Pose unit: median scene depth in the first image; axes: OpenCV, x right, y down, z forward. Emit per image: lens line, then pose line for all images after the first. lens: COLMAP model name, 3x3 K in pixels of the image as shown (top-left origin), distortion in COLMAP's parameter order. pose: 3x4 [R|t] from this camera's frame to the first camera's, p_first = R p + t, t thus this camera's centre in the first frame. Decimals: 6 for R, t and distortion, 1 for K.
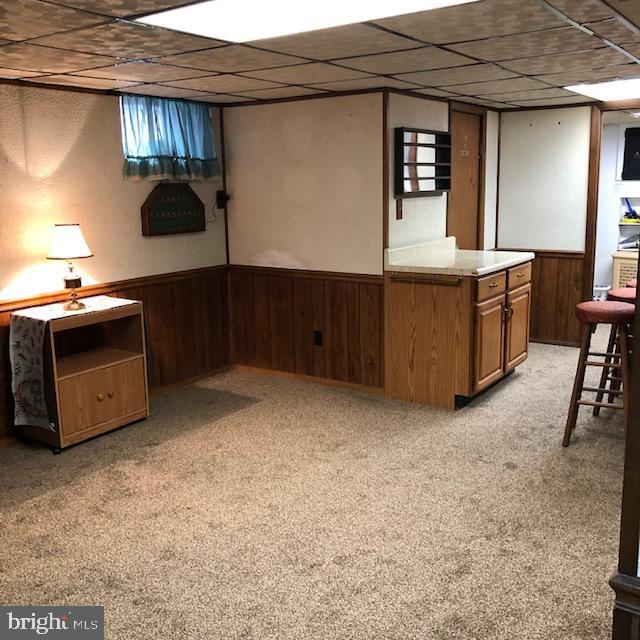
lens RADIAL K [[681.1, 0, 320.4], [0, 681.1, 314.7], [0, 0, 1]] dist [0.031026, 0.000000]
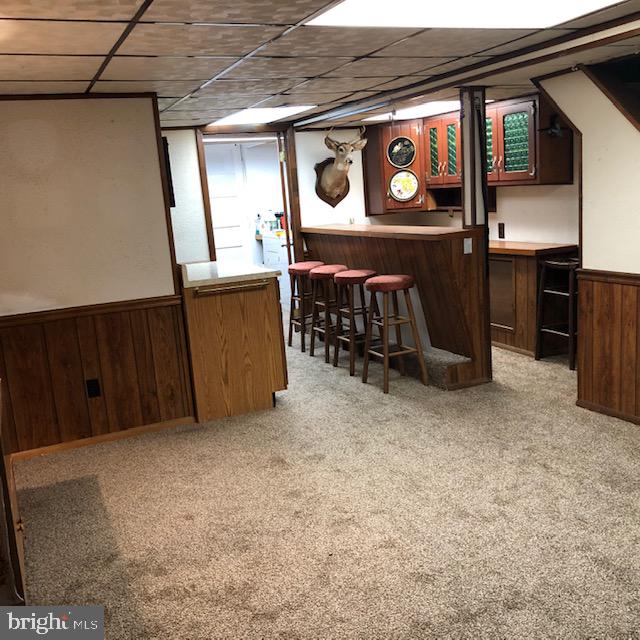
lens RADIAL K [[681.1, 0, 320.9], [0, 681.1, 316.9], [0, 0, 1]] dist [0.031026, 0.000000]
pose [[0.535574, -0.181940, 0.824657, -0.582626], [0.231532, 0.970733, 0.063799, -0.042942], [-0.812129, 0.156765, 0.562024, 0.330913]]
